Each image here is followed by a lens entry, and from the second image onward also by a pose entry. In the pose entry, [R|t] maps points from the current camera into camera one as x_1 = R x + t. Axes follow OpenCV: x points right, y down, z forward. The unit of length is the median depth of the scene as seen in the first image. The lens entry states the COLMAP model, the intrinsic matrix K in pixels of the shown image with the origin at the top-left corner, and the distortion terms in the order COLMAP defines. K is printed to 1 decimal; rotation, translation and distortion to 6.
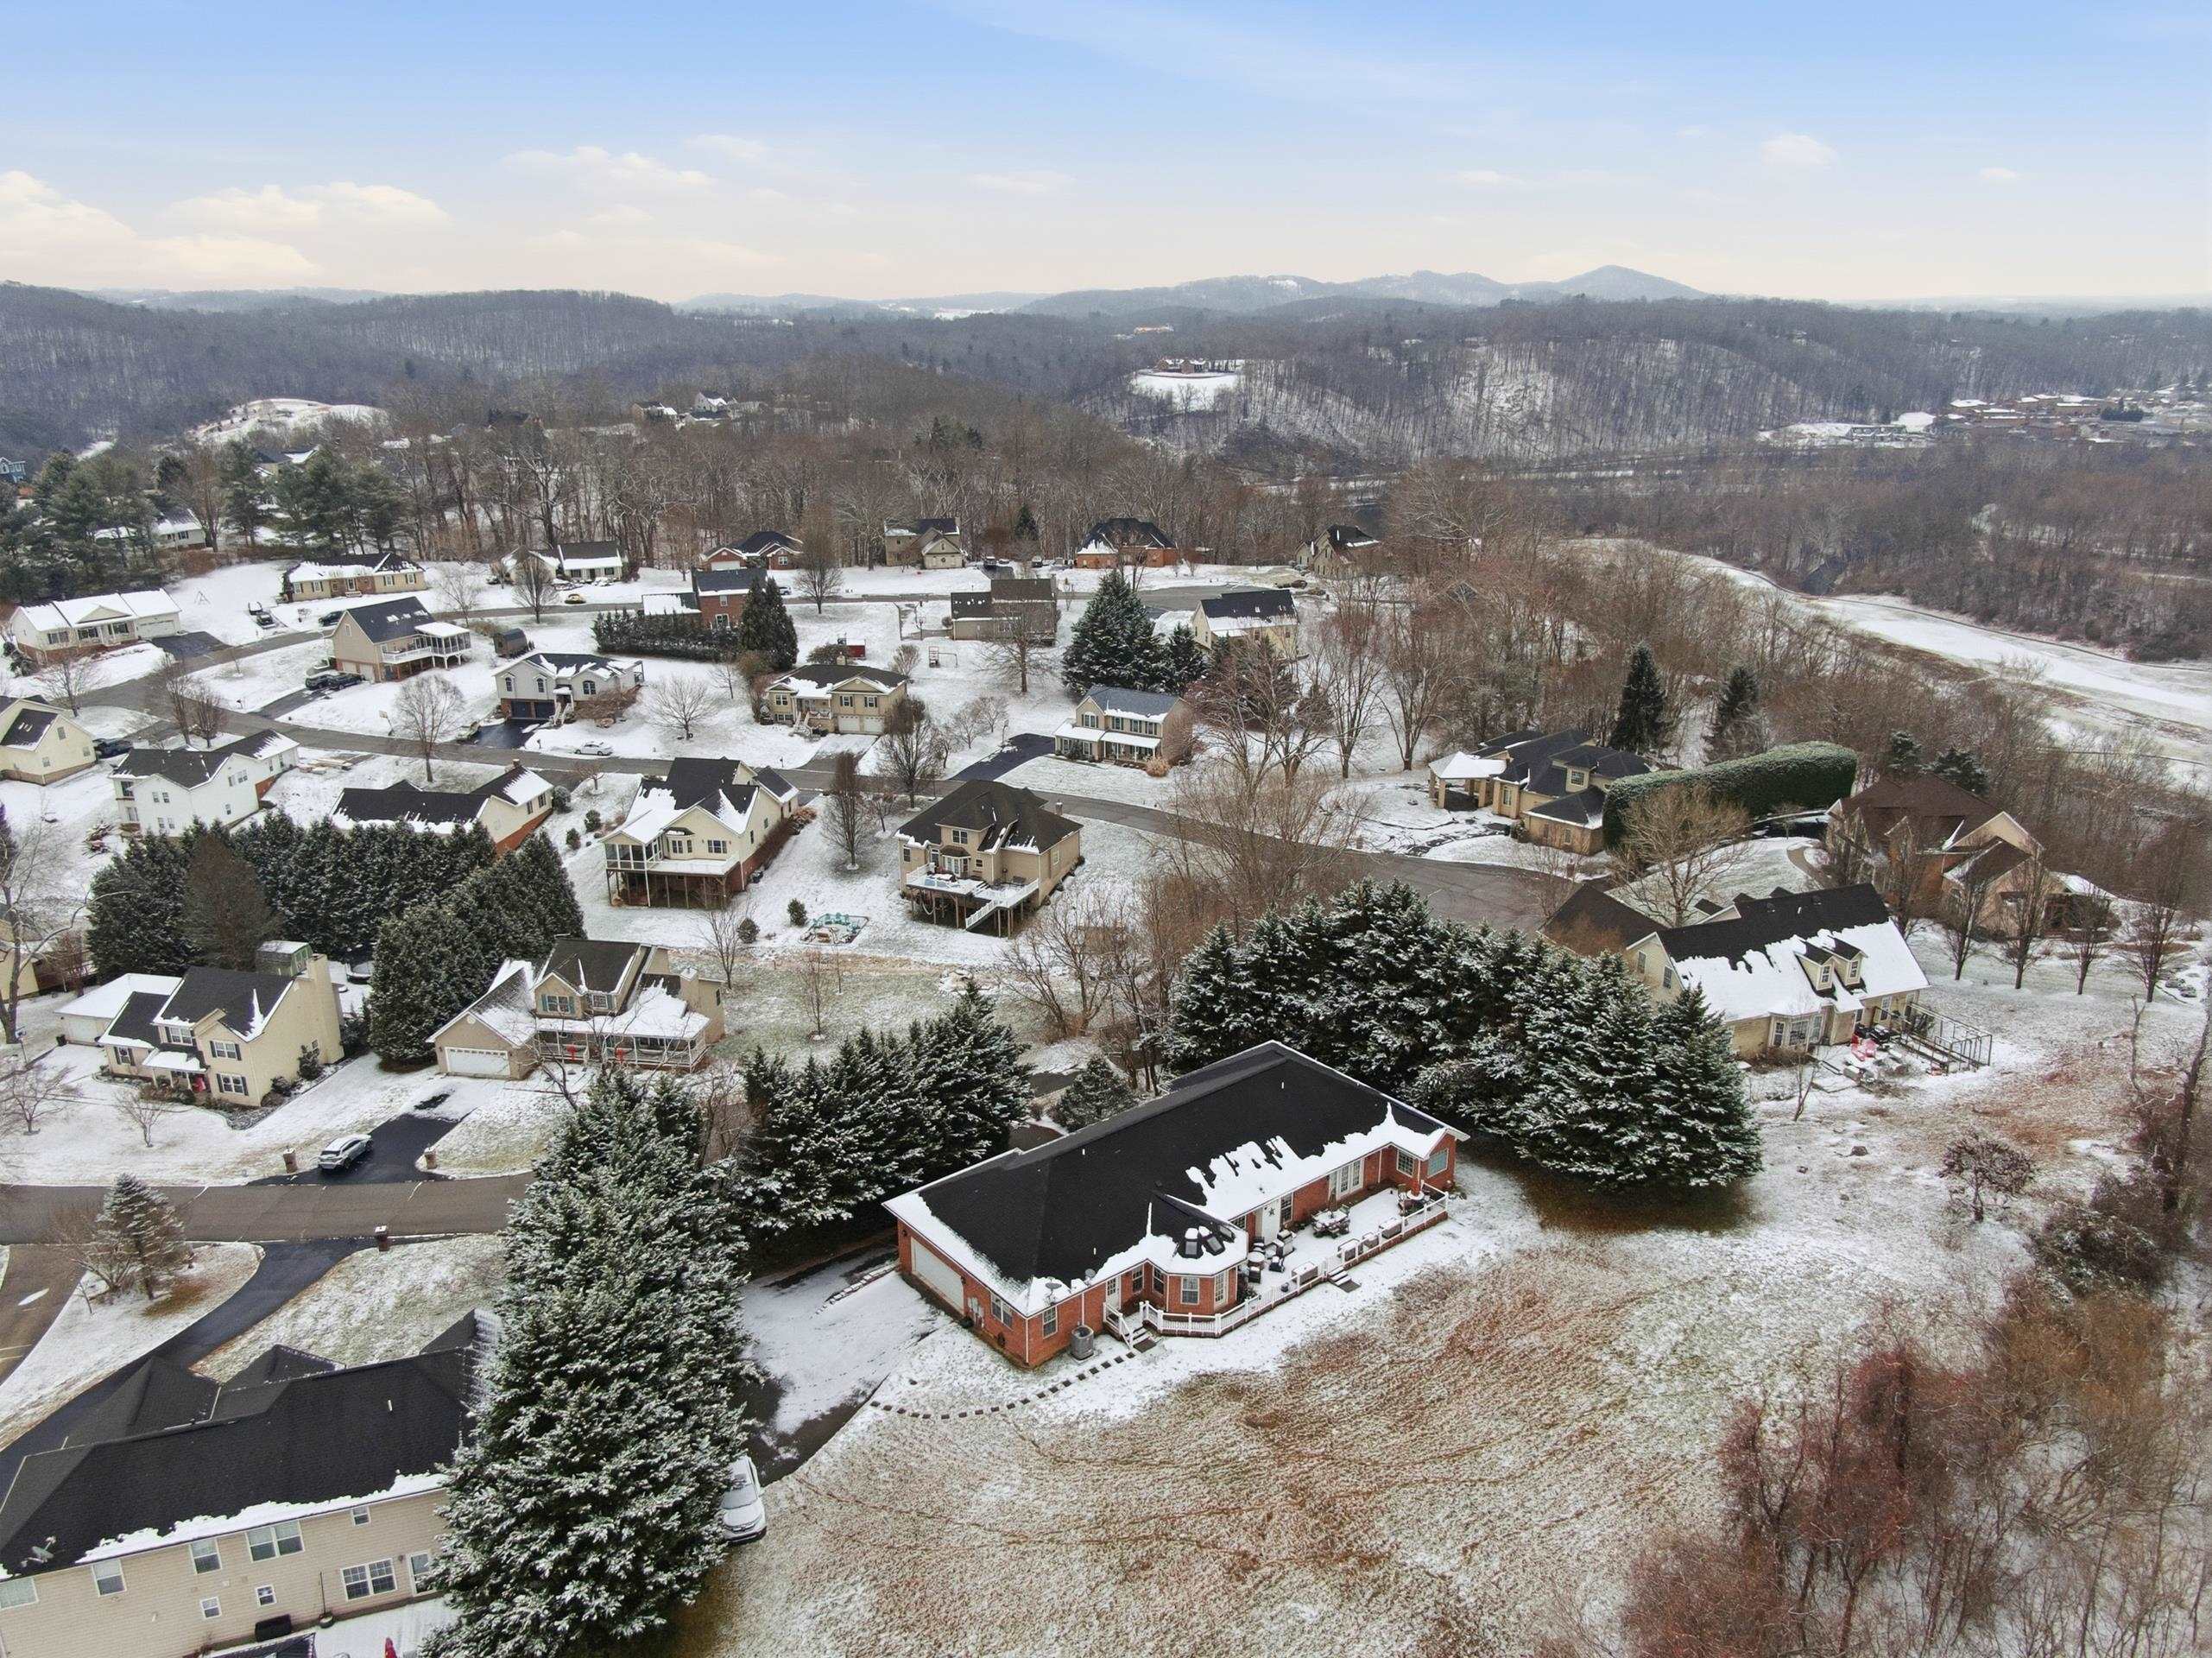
lens RADIAL K [[1596.1, 0, 1106.0], [0, 1596.1, 829.0], [0, 0, 1]] dist [0.036339, -0.047944]
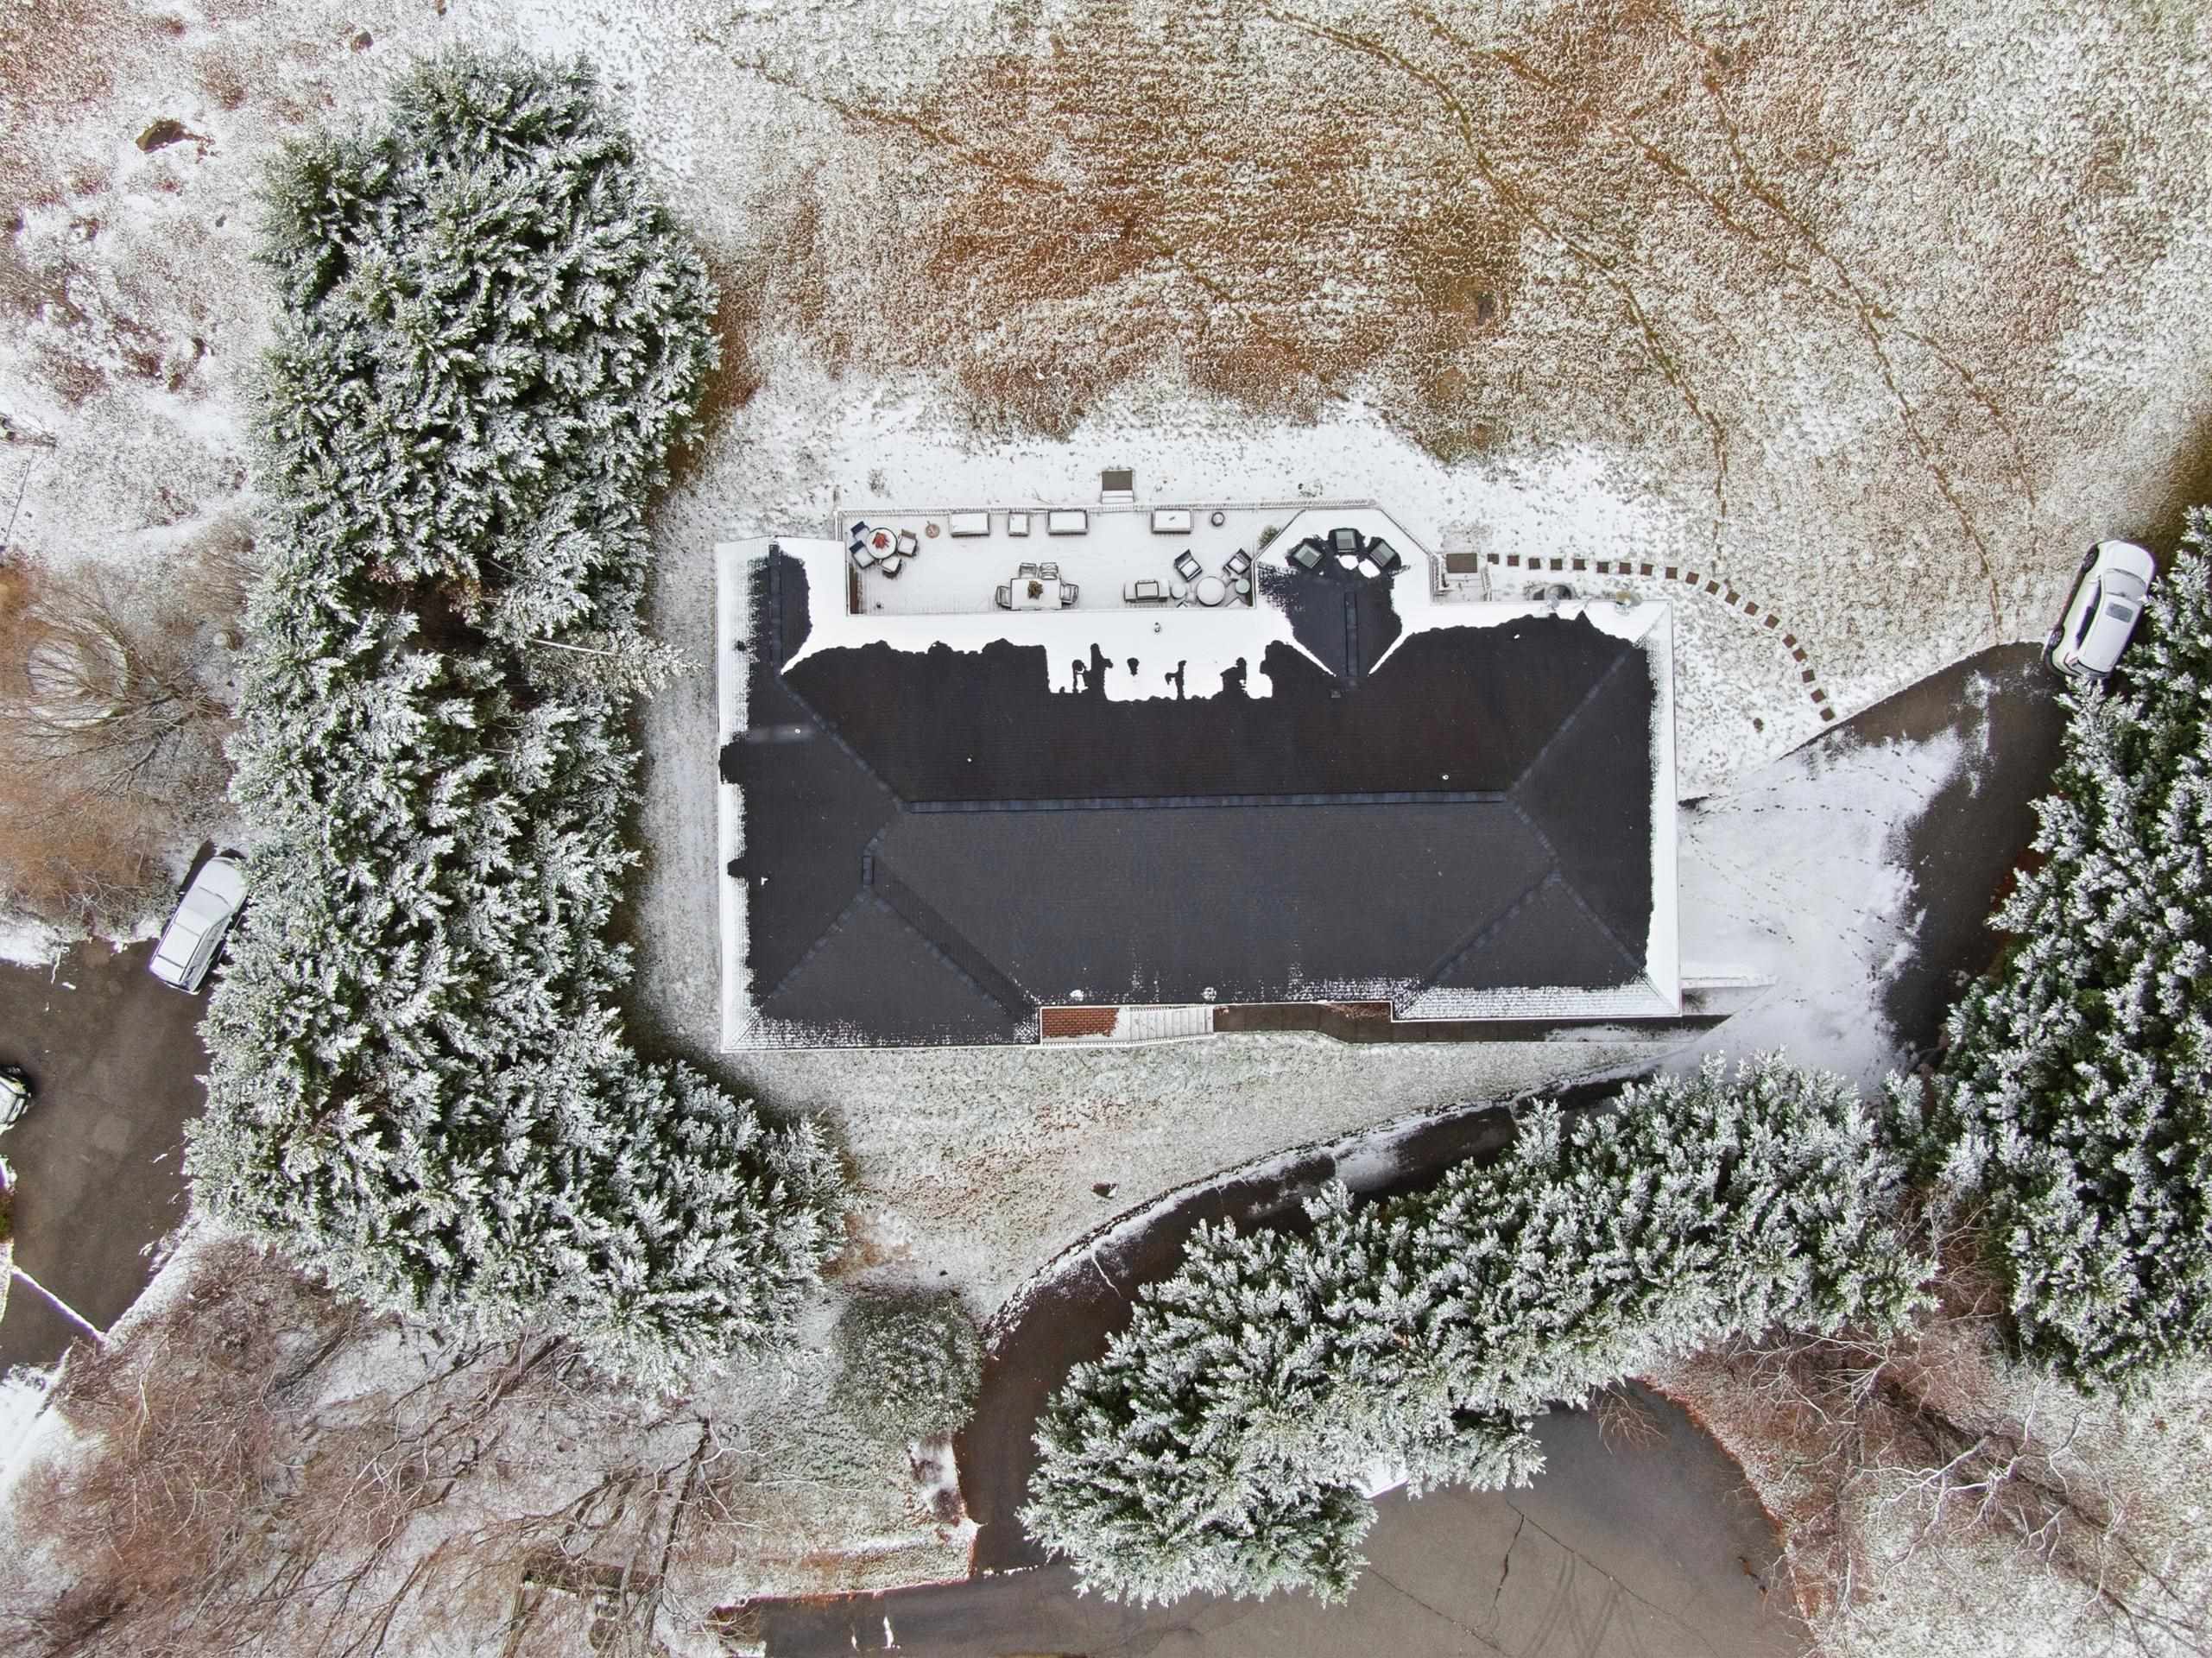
lens RADIAL K [[1596.1, 0, 1106.0], [0, 1596.1, 829.0], [0, 0, 1]] dist [0.036339, -0.047944]
pose [[-0.785789, -0.618323, 0.014586, 0.062245], [0.197381, -0.228350, 0.953361, -0.372572], [-0.586155, 0.752019, 0.301480, 0.949199]]
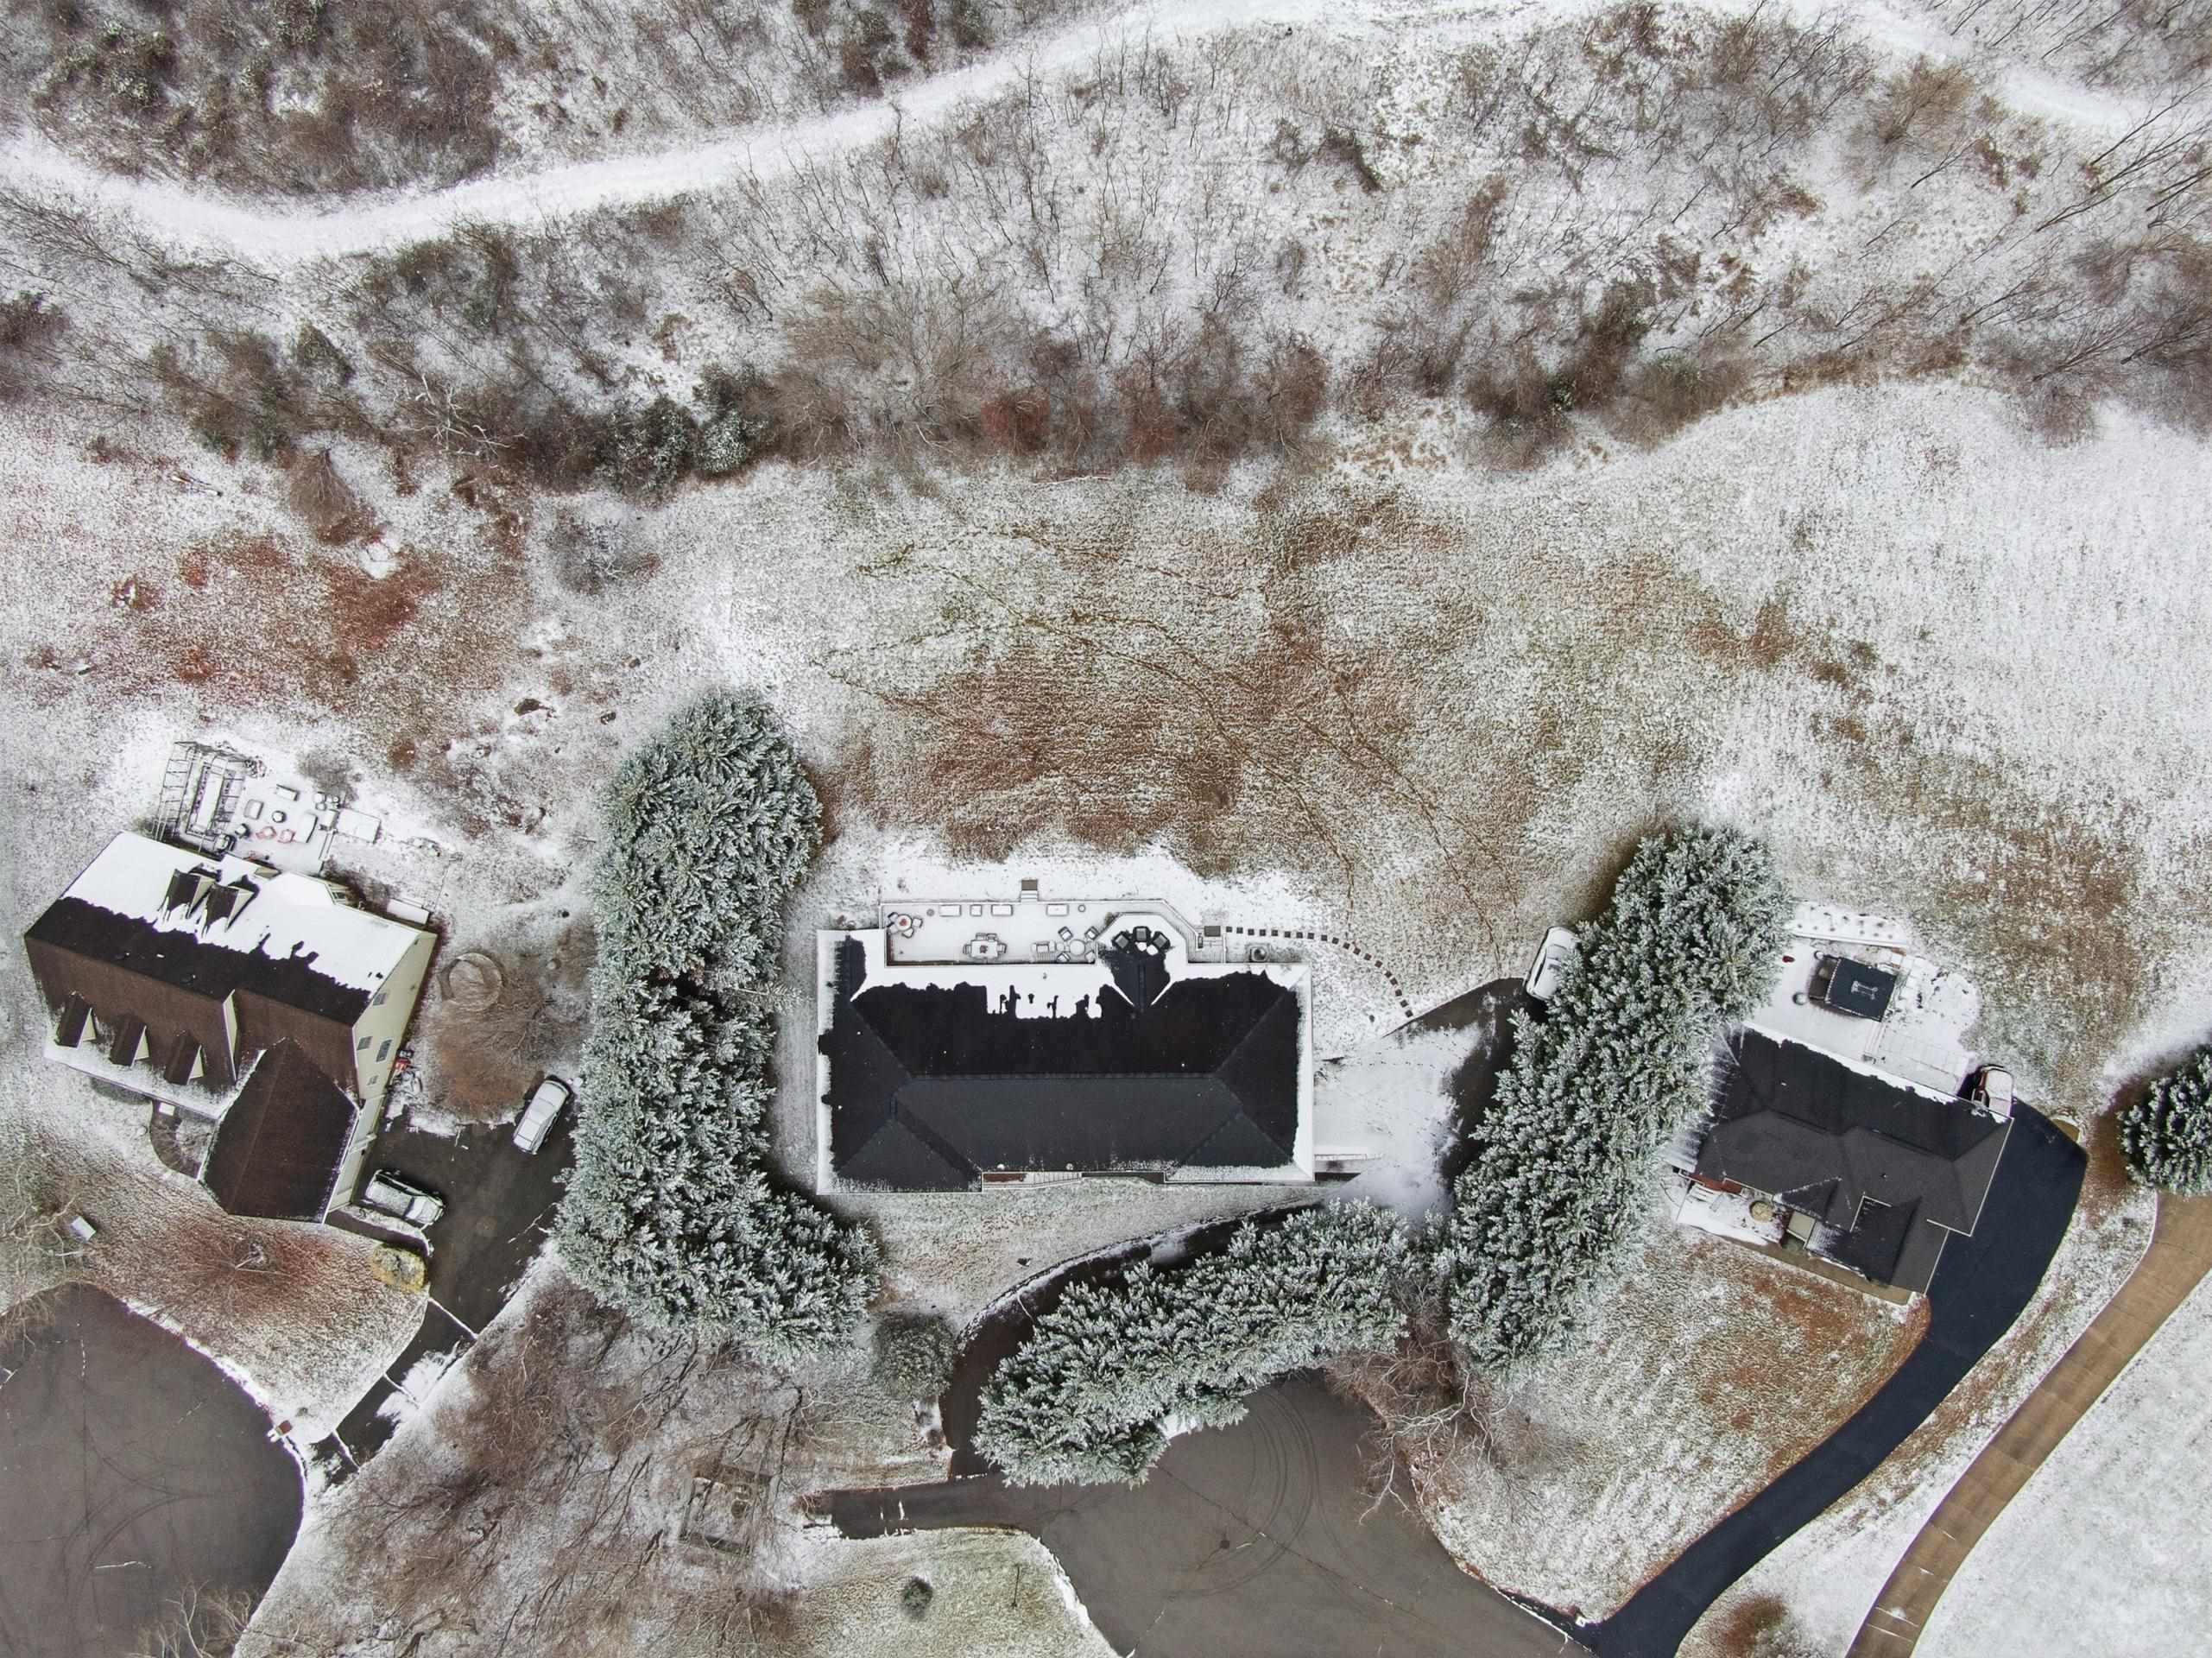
lens RADIAL K [[1577.4, 0, 1109.6], [0, 1577.4, 833.5], [0, 0, 1]] dist [0.087818, -0.189615]
pose [[-0.779384, -0.625982, 0.026599, 0.101604], [0.214913, -0.227218, 0.949834, -0.852892], [-0.588535, 0.746002, 0.311622, 0.586612]]
